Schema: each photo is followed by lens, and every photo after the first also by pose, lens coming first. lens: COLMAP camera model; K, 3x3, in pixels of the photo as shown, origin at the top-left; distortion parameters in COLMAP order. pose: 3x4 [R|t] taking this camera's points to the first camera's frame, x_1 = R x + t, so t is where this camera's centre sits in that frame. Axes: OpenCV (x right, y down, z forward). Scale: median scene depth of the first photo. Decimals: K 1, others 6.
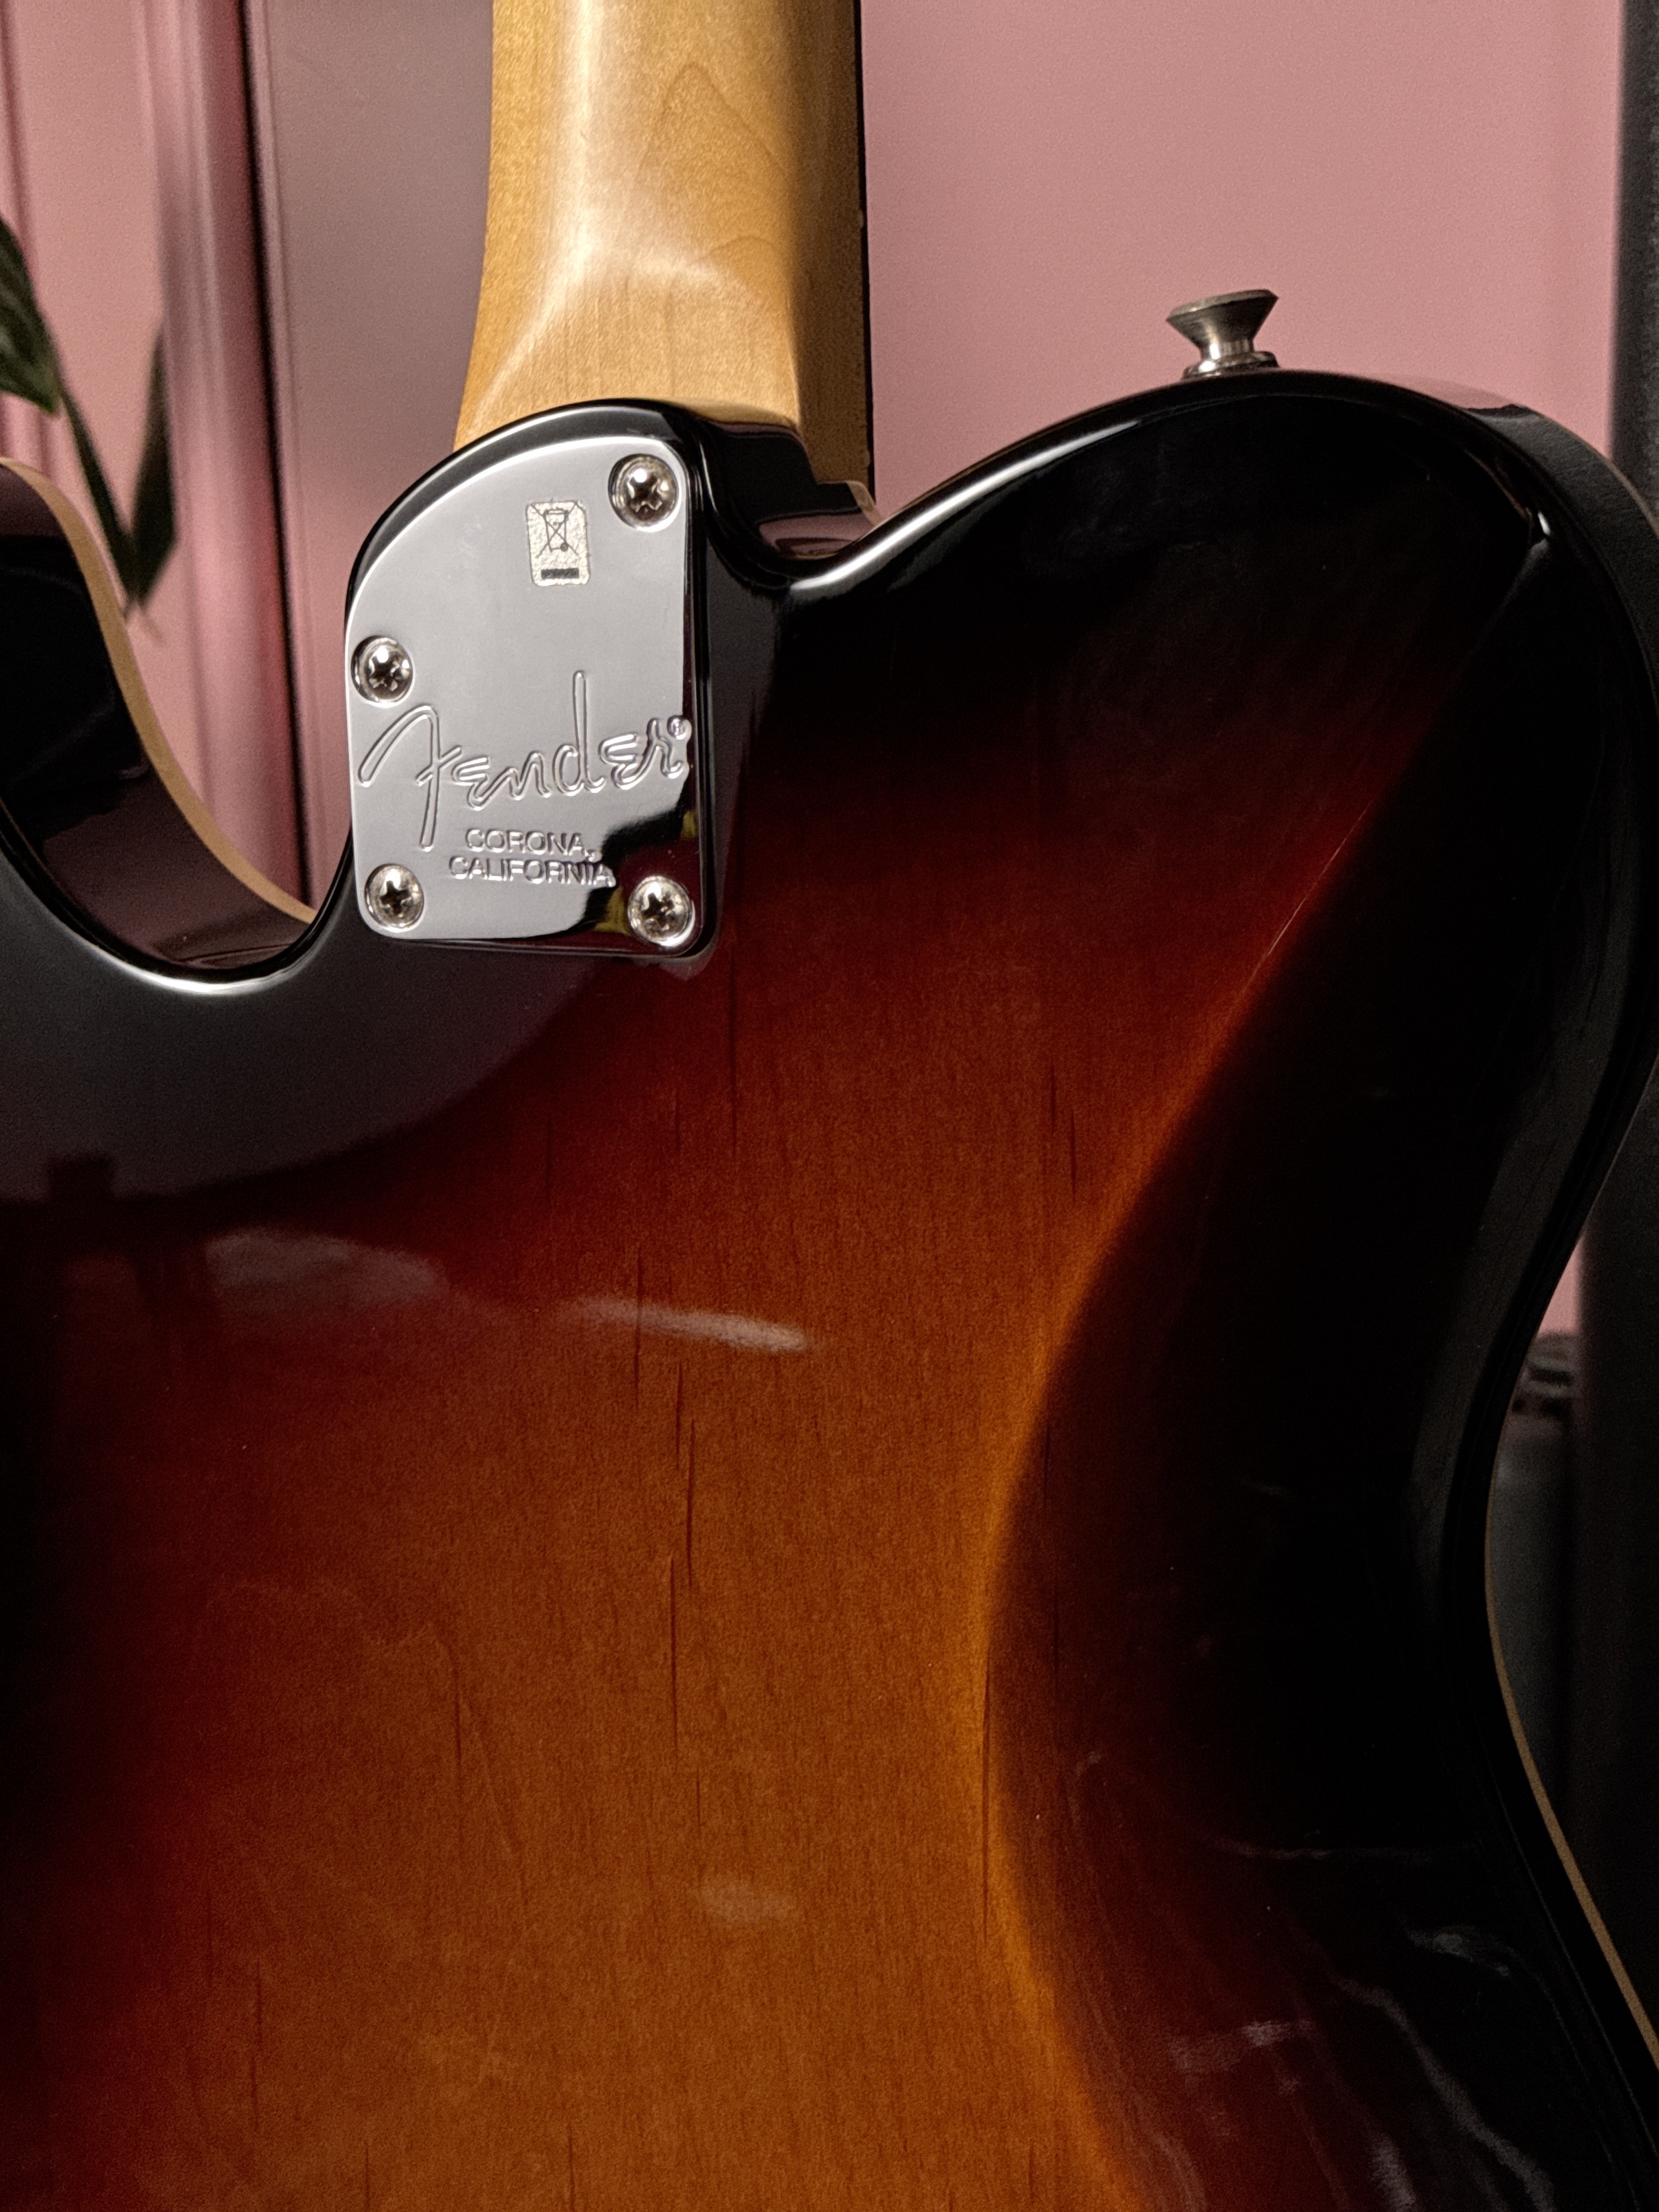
lens RADIAL K [[3154.0, 0, 828.9], [0, 3154.0, 1100.7], [0, 0, 1]] dist [0.139304, -0.062501]
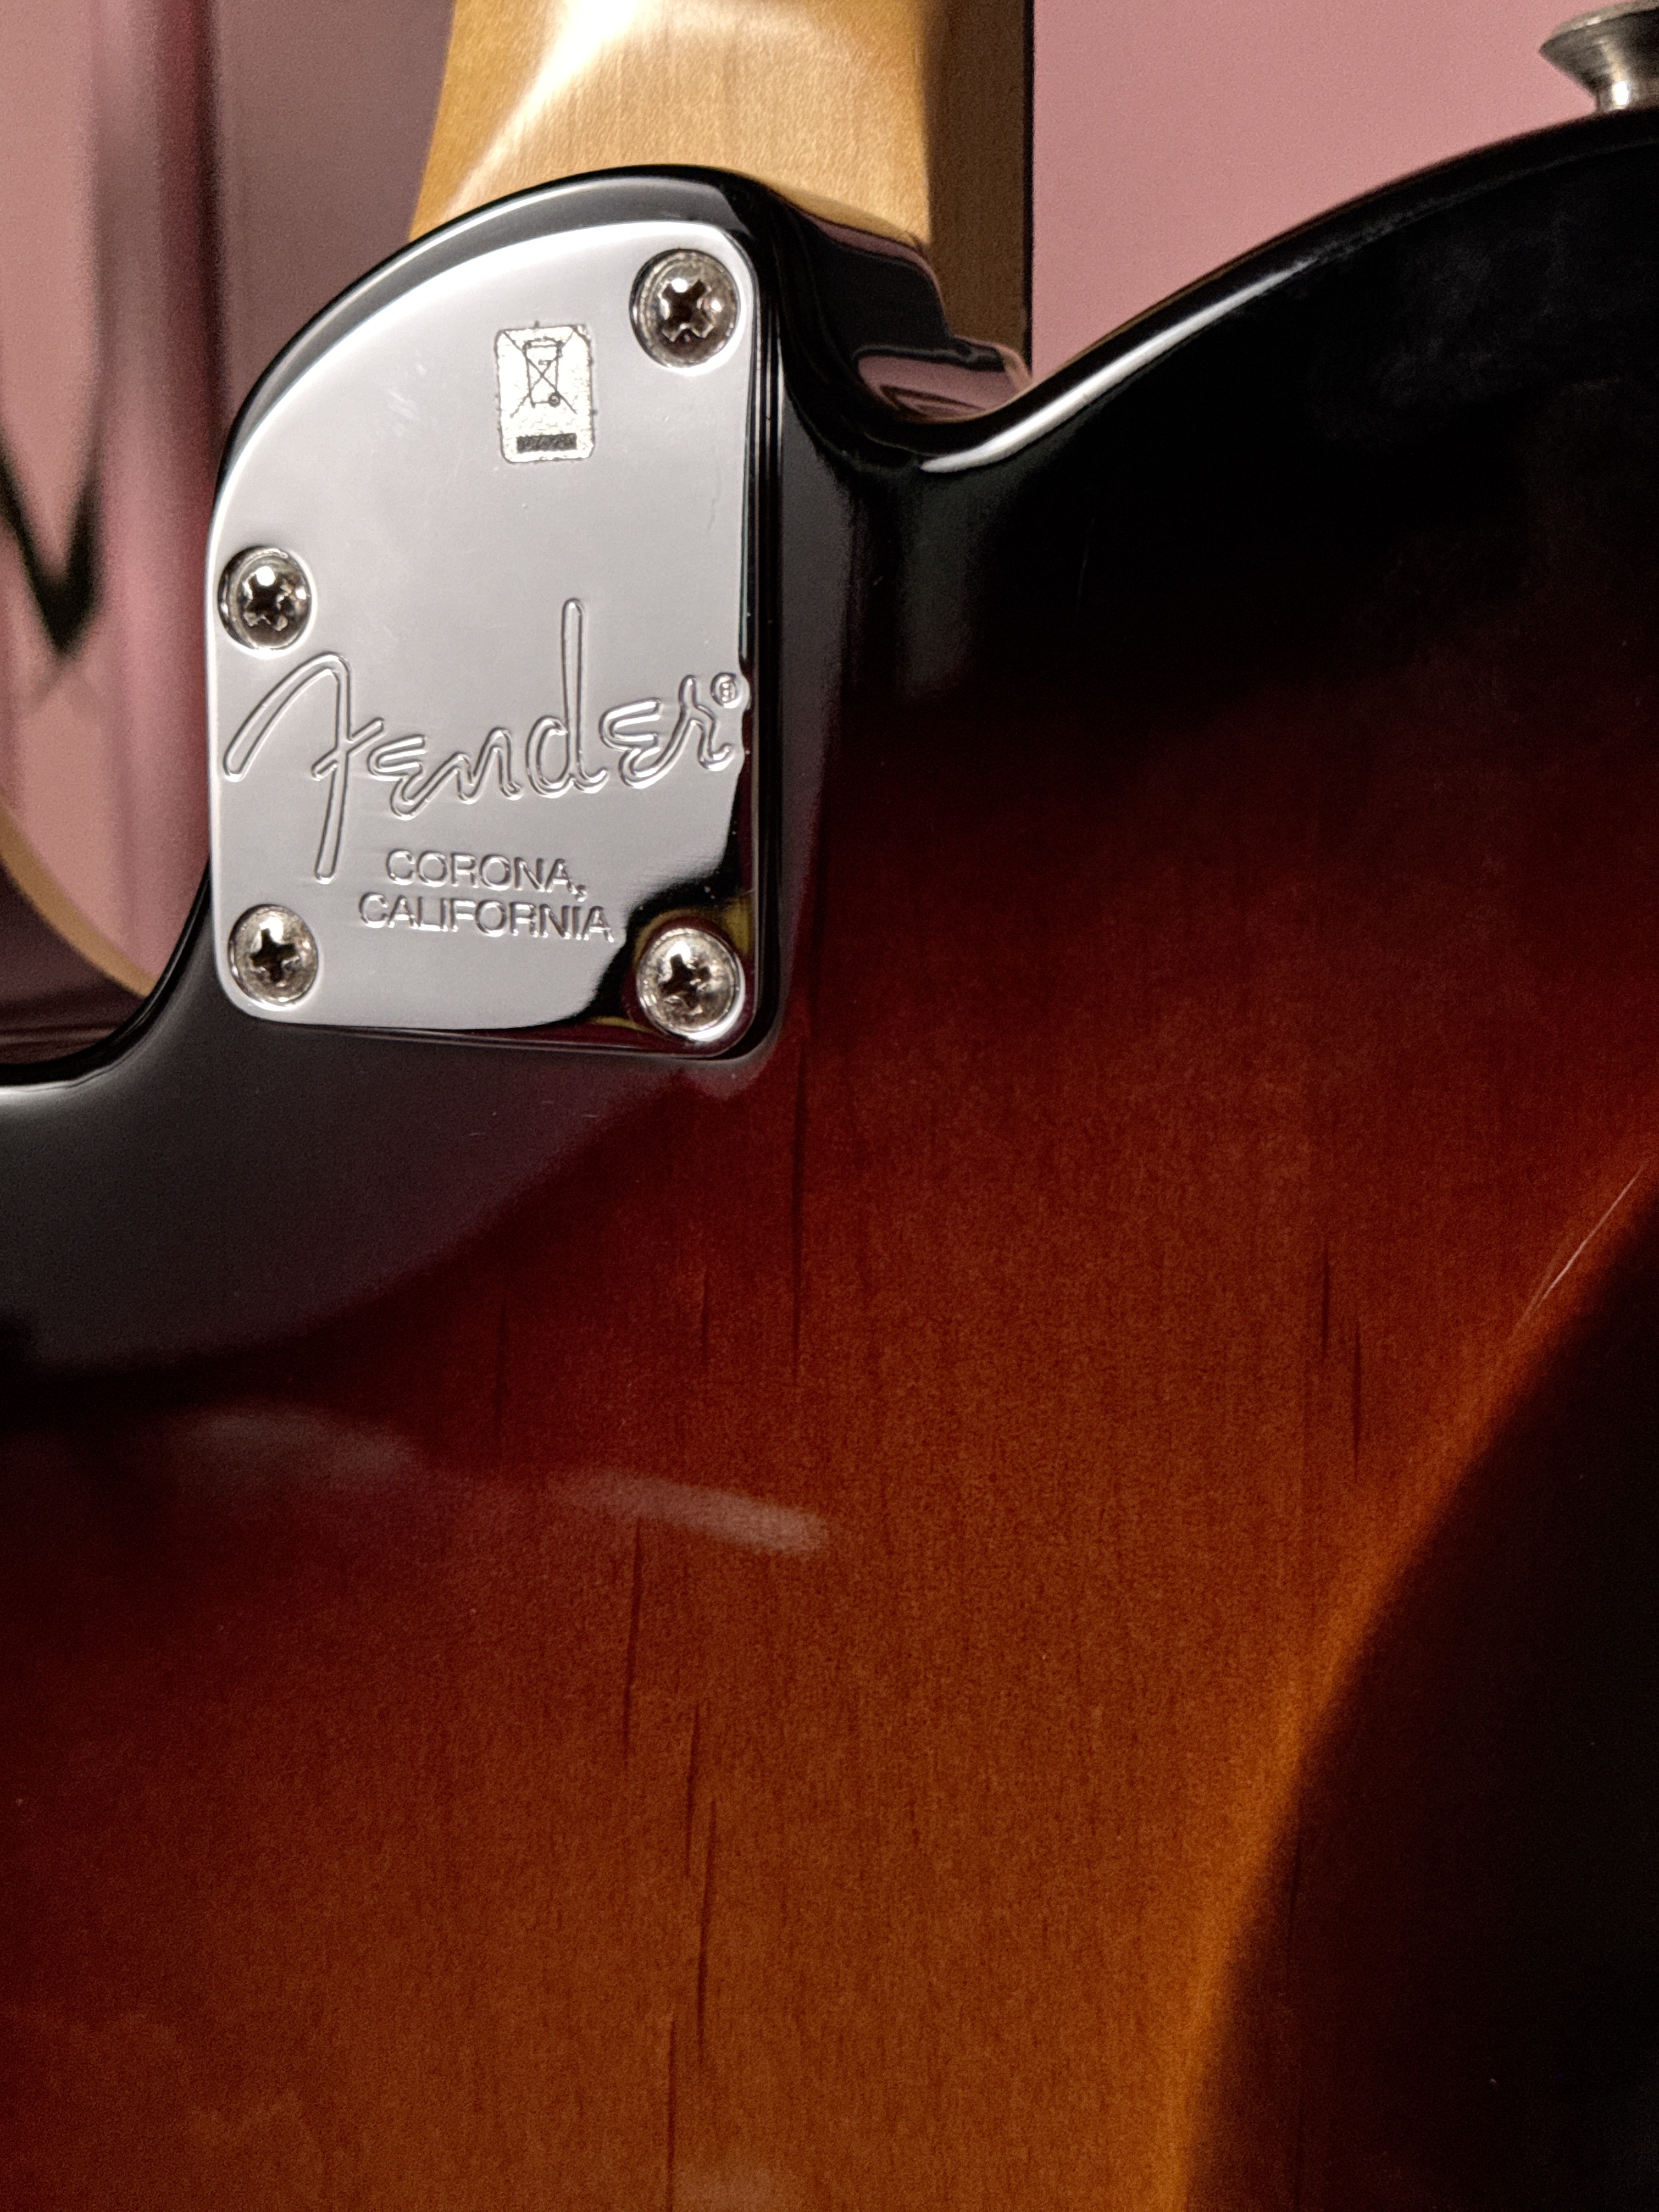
lens RADIAL K [[3390.3, 0, 900.5], [0, 3390.3, 1112.6], [0, 0, 1]] dist [0.178941, -0.478712]
pose [[0.999490, 0.029441, 0.012383, -0.018906], [-0.028807, 0.998407, -0.048519, -0.003036], [-0.013792, 0.048138, 0.998745, 0.324350]]
